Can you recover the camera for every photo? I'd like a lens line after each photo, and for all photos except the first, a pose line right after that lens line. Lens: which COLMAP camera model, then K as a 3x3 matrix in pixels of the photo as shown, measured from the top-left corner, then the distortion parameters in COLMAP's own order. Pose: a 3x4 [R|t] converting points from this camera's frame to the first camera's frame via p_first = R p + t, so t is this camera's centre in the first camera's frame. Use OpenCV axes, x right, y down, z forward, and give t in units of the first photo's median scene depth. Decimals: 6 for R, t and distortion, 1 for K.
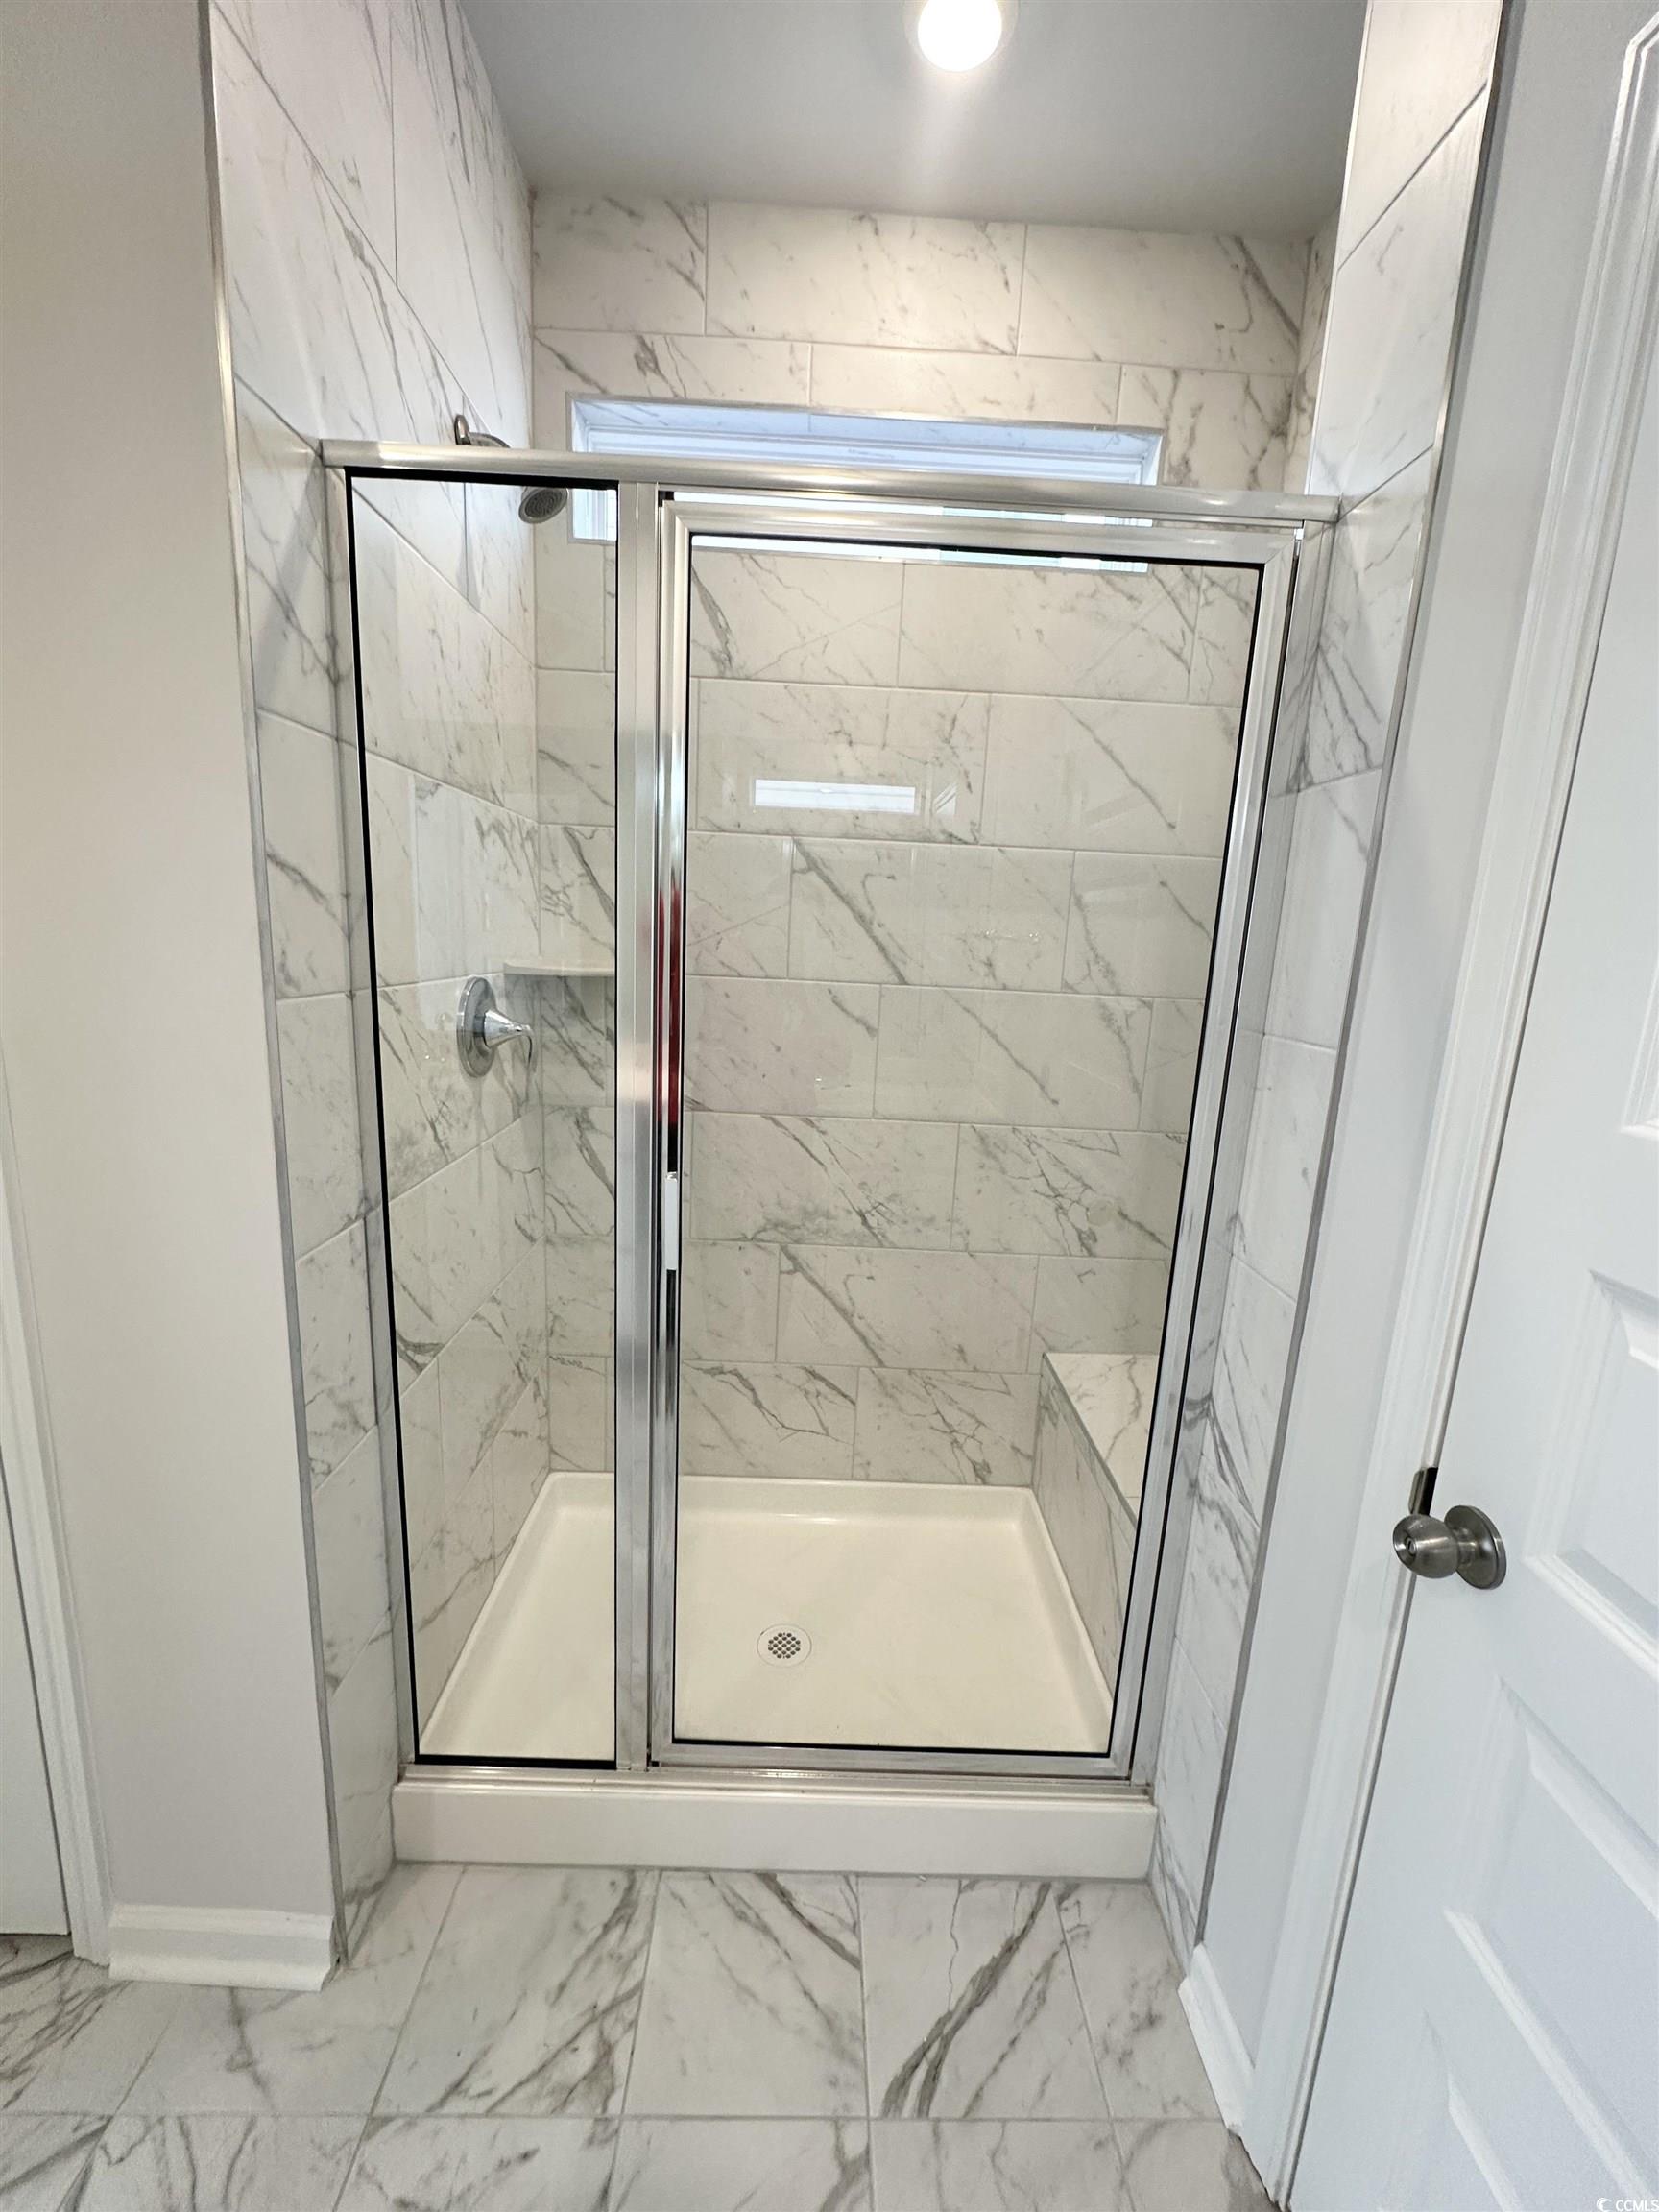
lens RADIAL K [[883.6, 0, 828.0], [0, 883.6, 1104.5], [0, 0, 1]] dist [-0.000449, -0.000274]
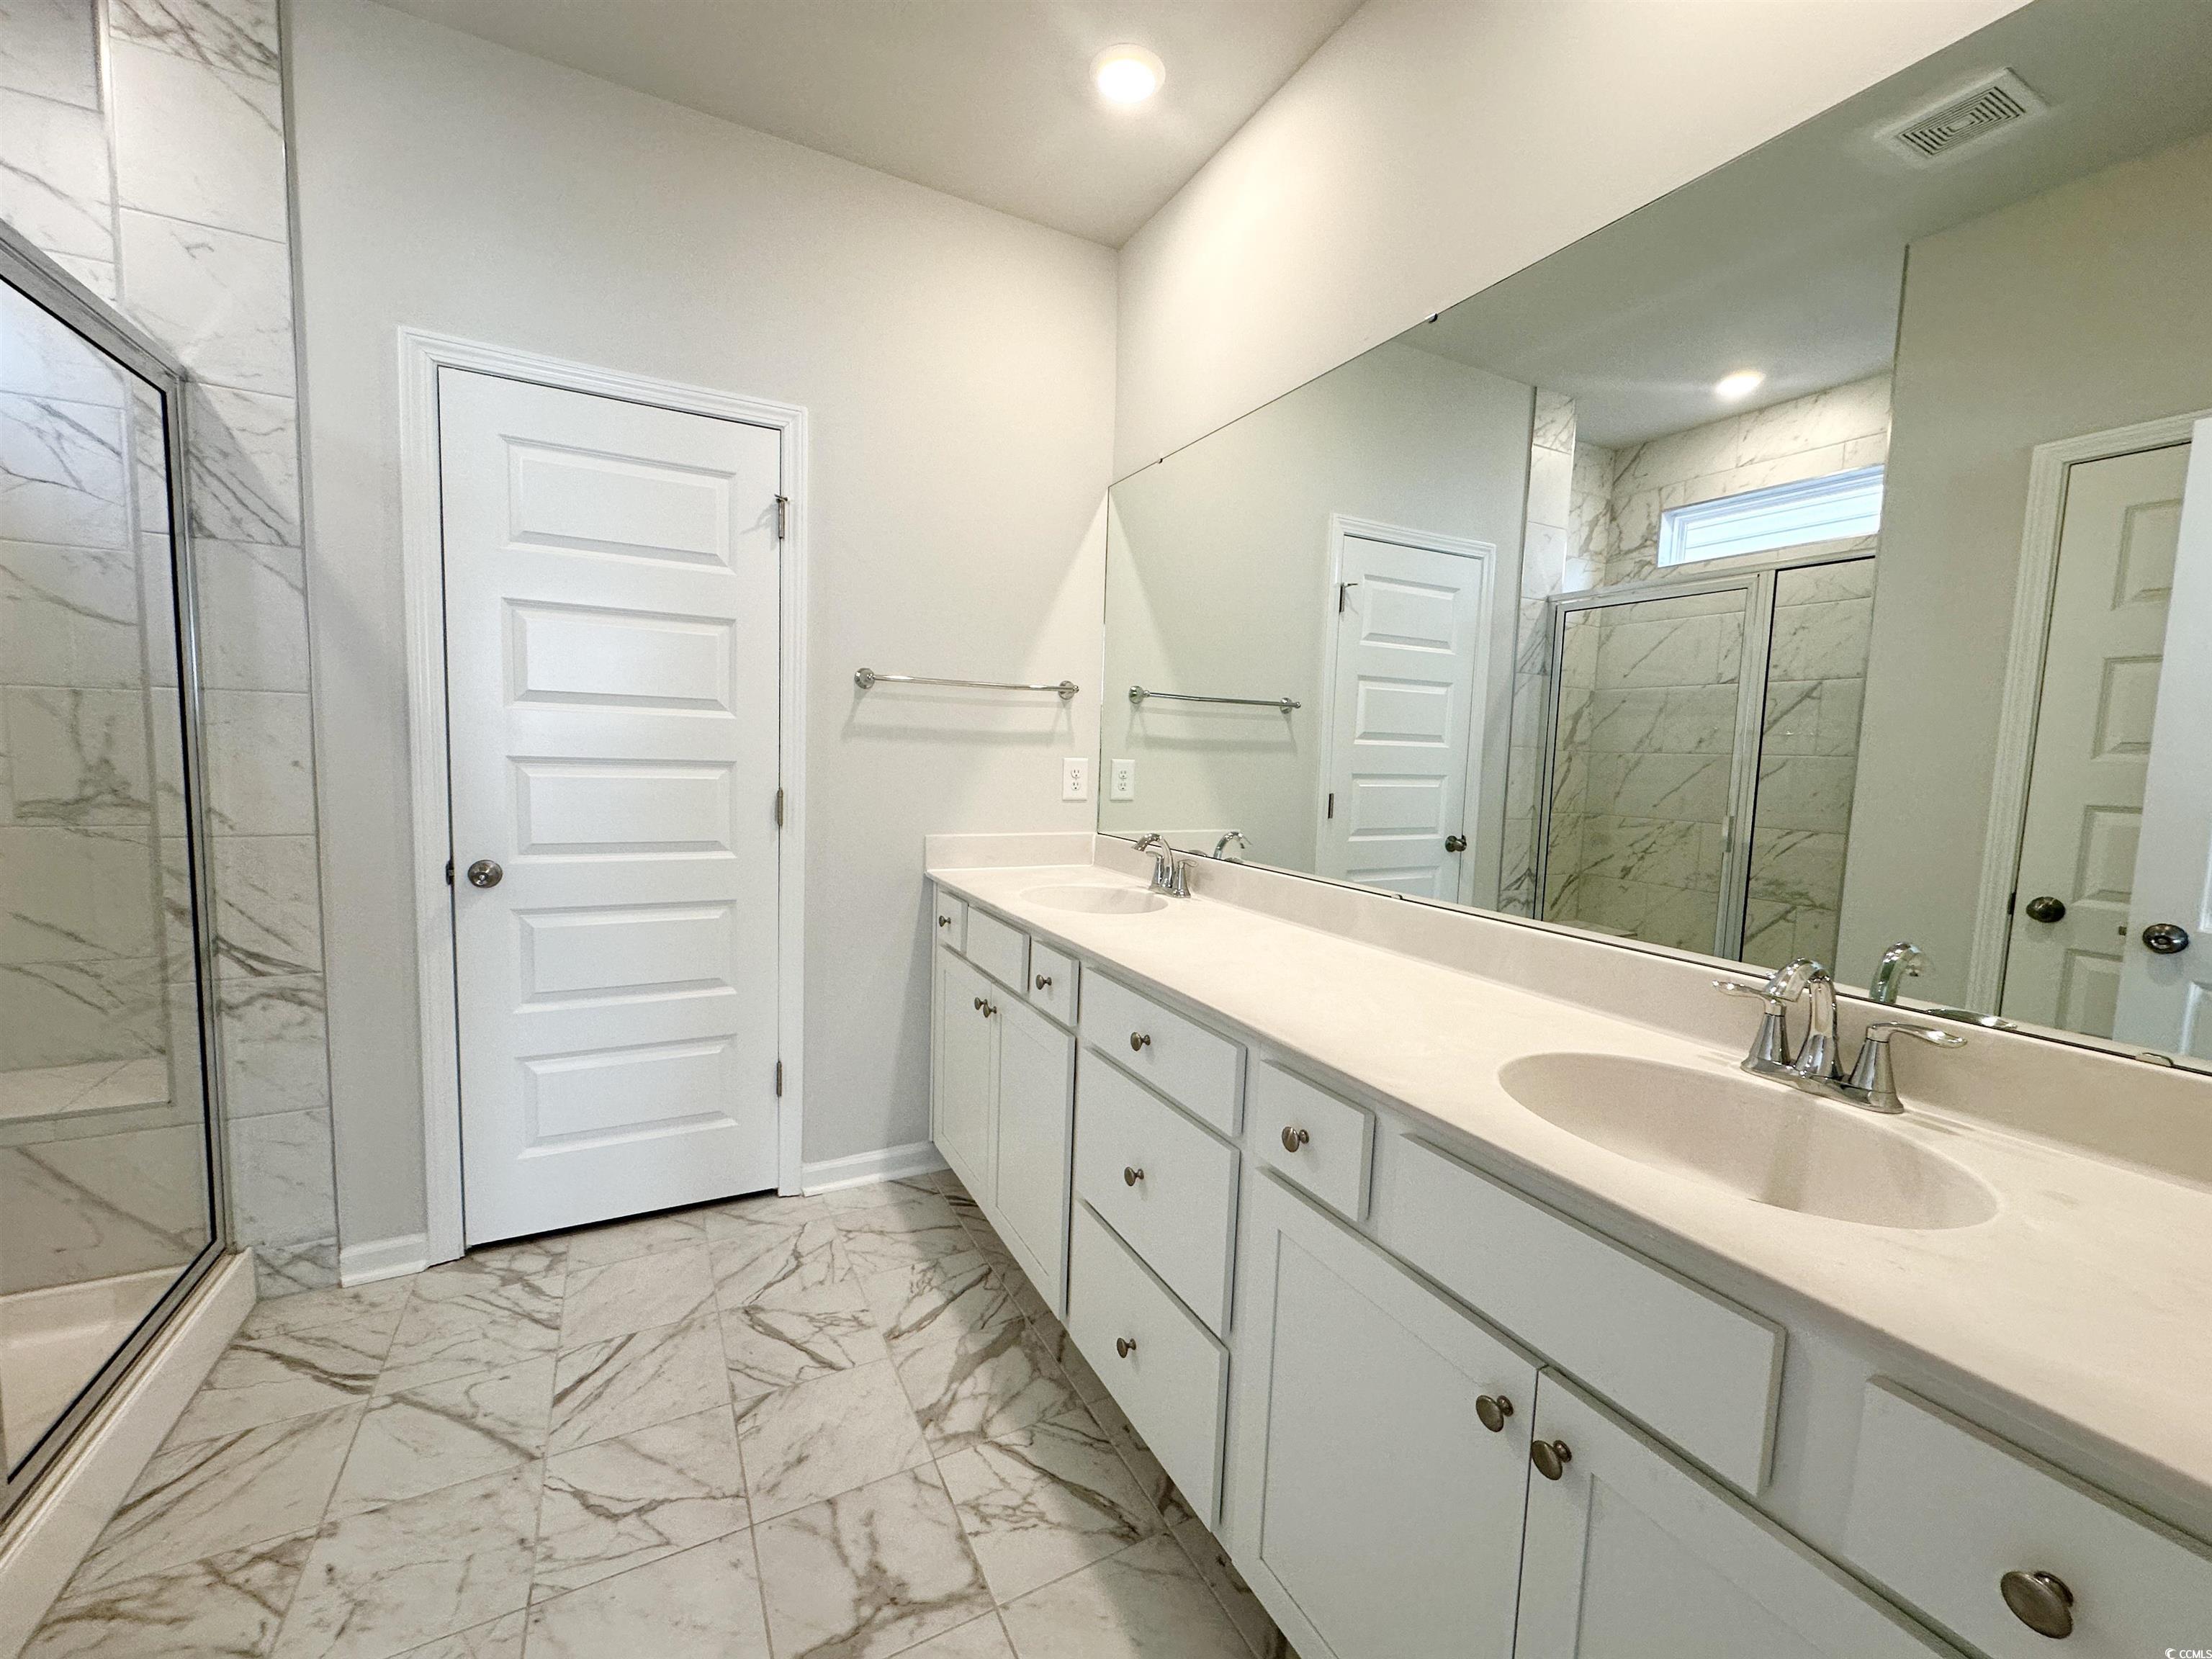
lens RADIAL K [[883.6, 0, 1111.9], [0, 883.6, 838.0], [0, 0, 1]] dist [-0.000449, -0.000274]
pose [[-0.455539, -0.152171, 0.877114, -1.661852], [0.115155, 0.966931, 0.227560, 0.004419], [-0.882737, 0.204666, -0.422952, 0.295555]]
